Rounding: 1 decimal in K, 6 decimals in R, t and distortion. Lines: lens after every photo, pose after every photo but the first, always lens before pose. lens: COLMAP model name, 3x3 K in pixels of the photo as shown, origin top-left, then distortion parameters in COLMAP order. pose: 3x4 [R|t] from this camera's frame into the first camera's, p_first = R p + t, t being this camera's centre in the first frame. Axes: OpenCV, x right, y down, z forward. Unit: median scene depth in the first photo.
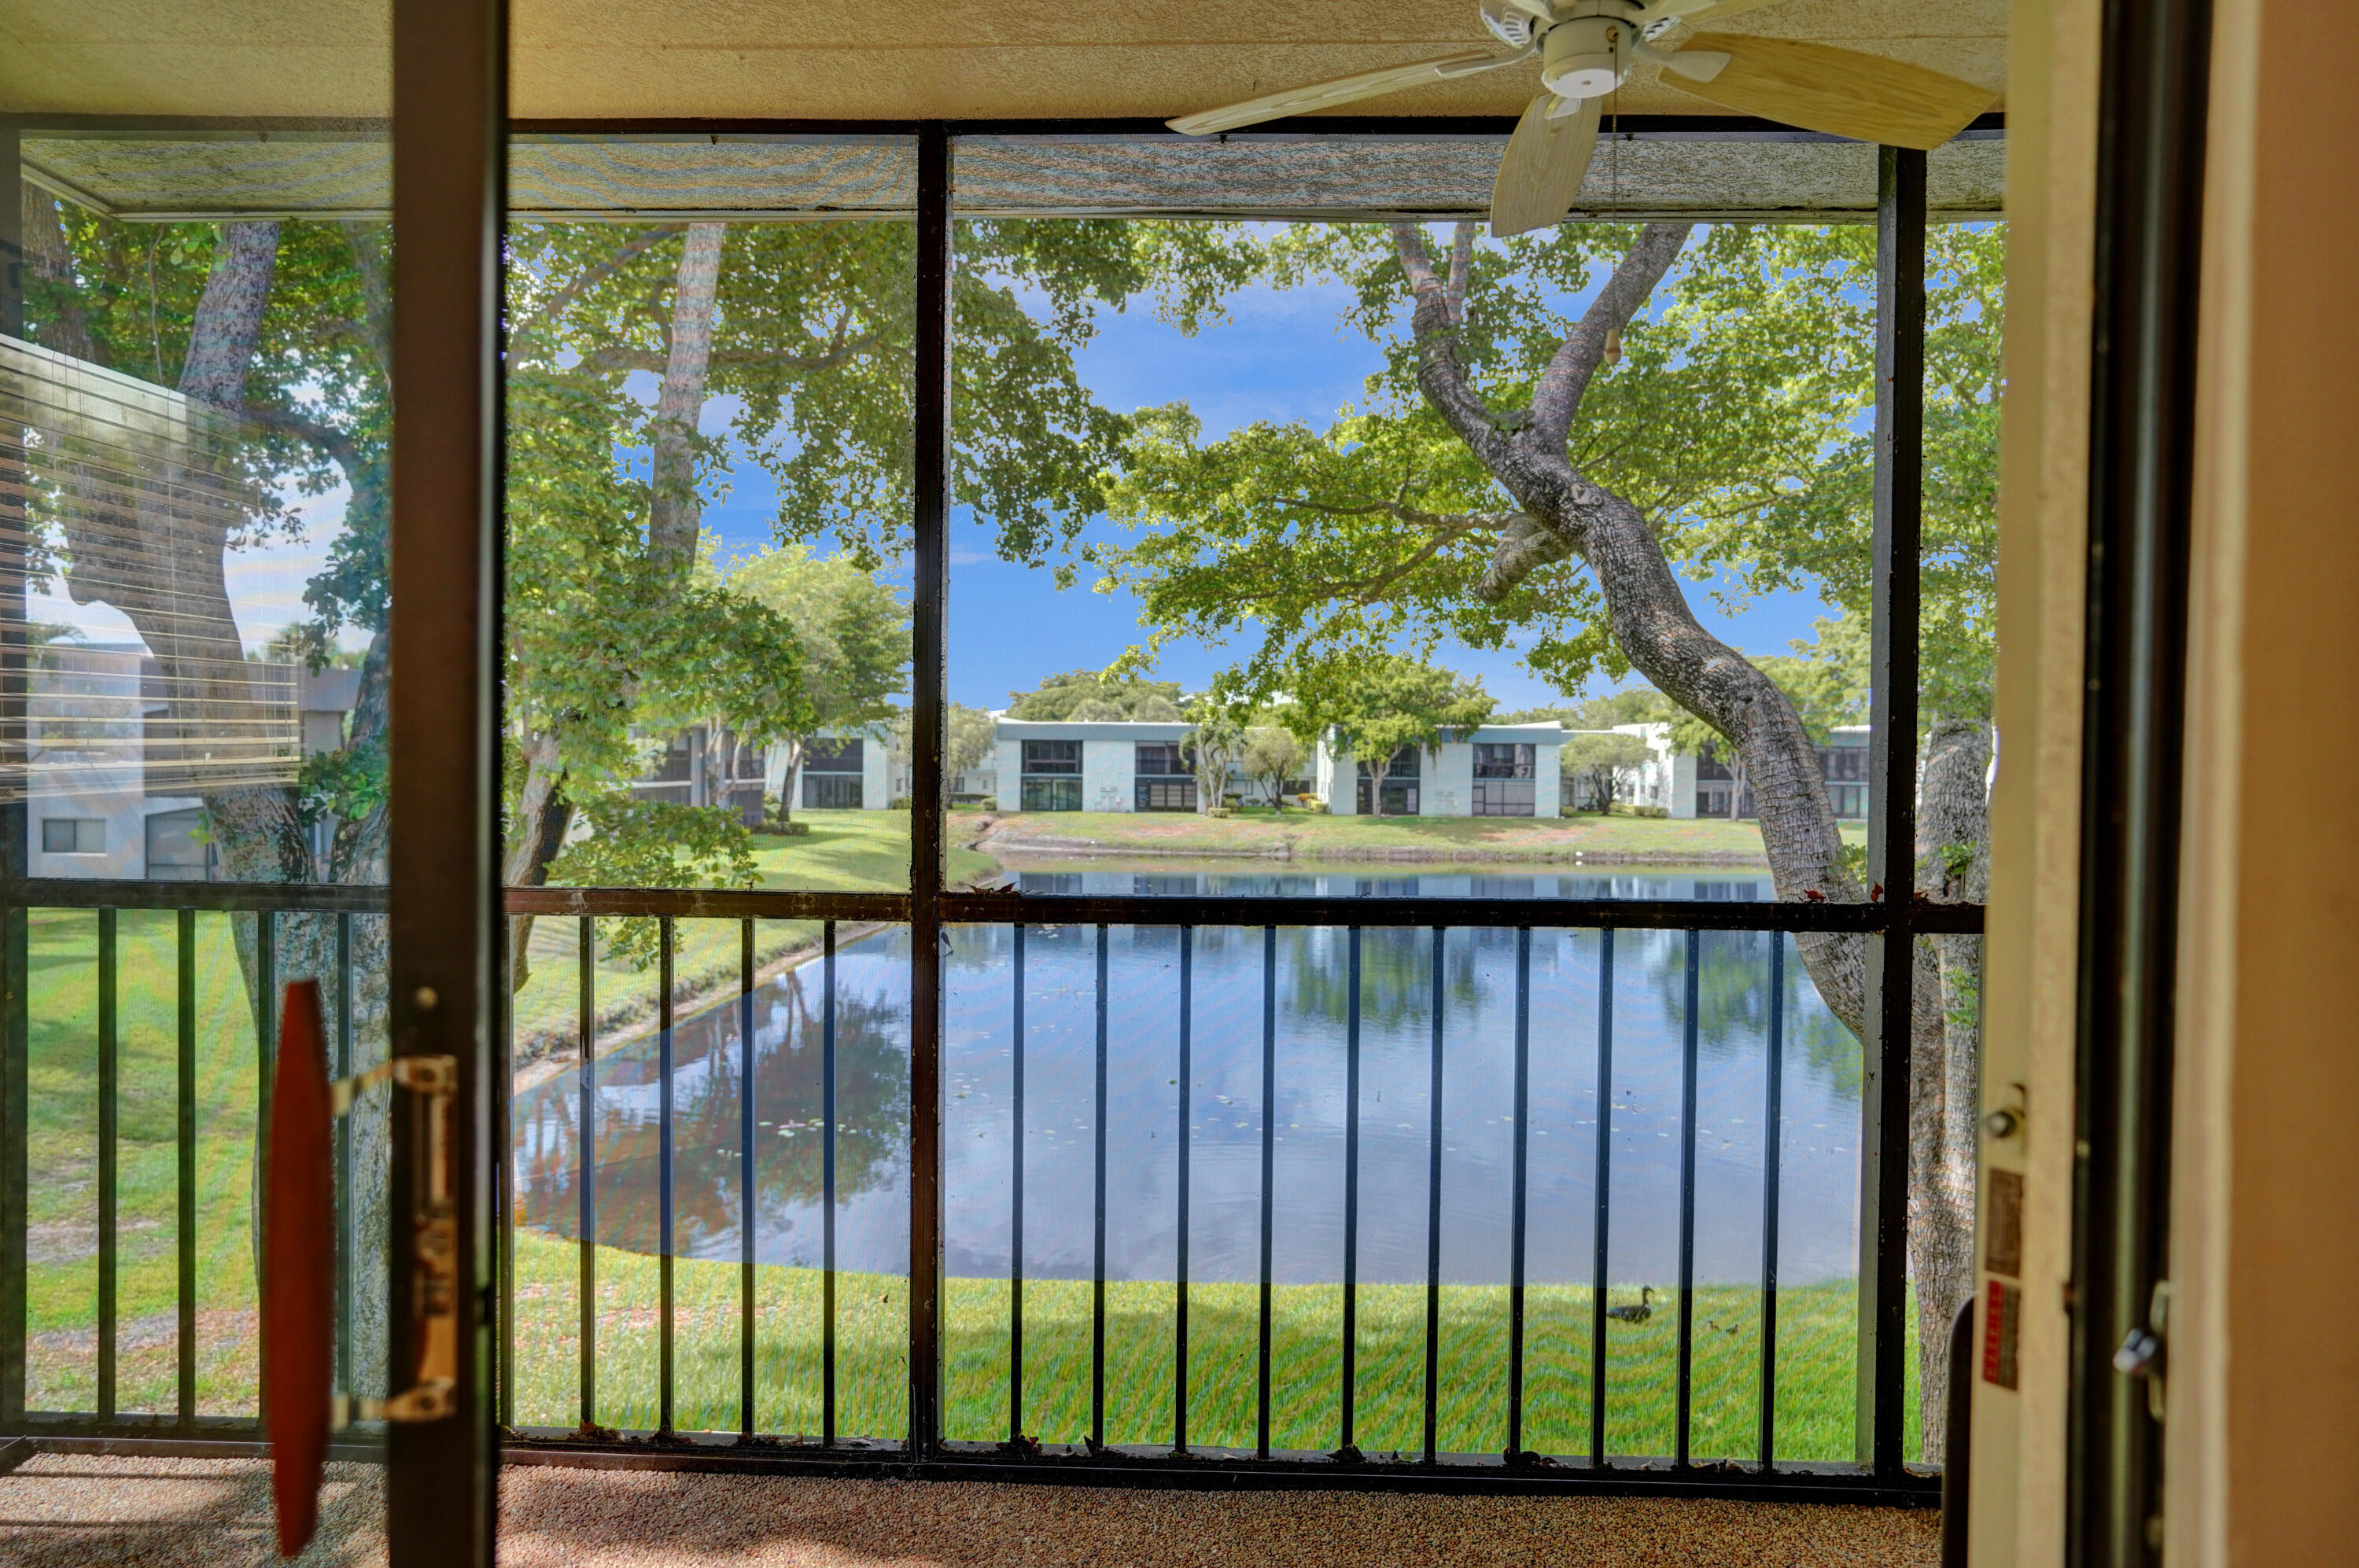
lens RADIAL K [[1418.9, 0, 1170.0], [0, 1418.9, 784.1], [0, 0, 1]] dist [0.000361, 0.000142]
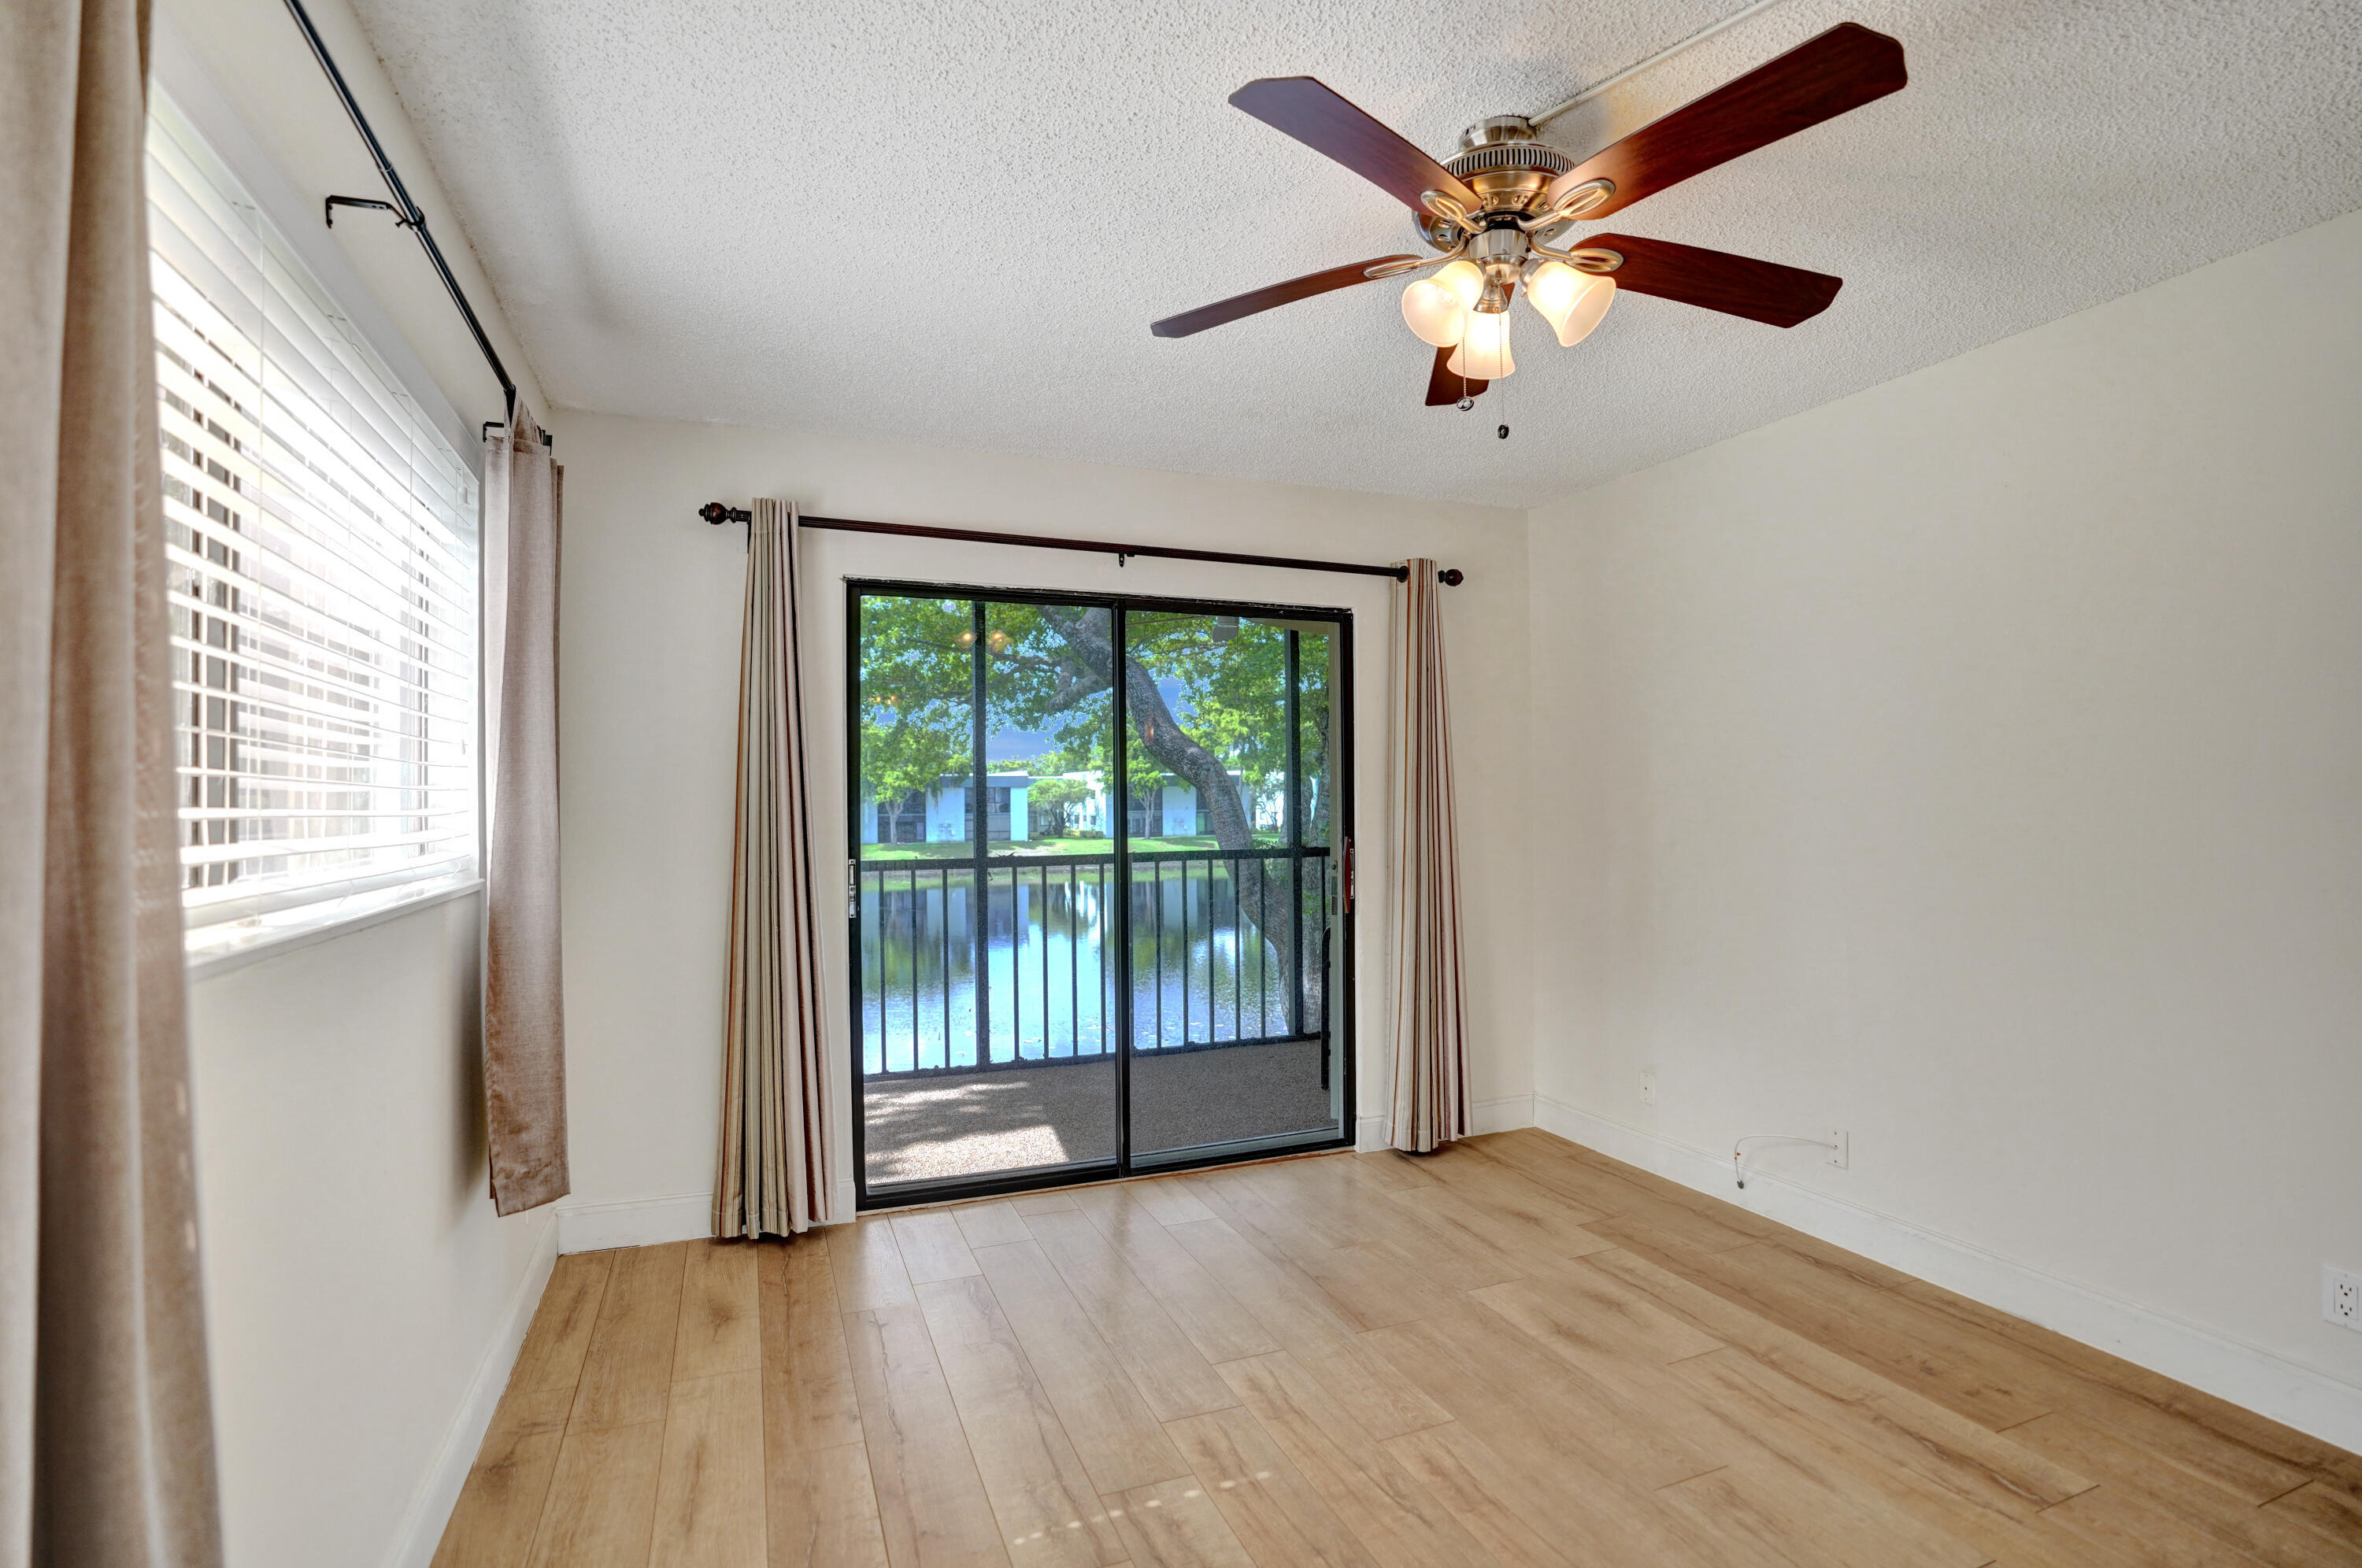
lens RADIAL K [[1082.8, 0, 1183.4], [0, 1082.8, 793.9], [0, 0, 1]] dist [-0.002653, -0.000027]
pose [[0.914421, -0.018927, 0.404323, -0.678279], [0.028057, 0.999467, -0.016666, 0.002003], [-0.403792, 0.026583, 0.914465, -1.080127]]
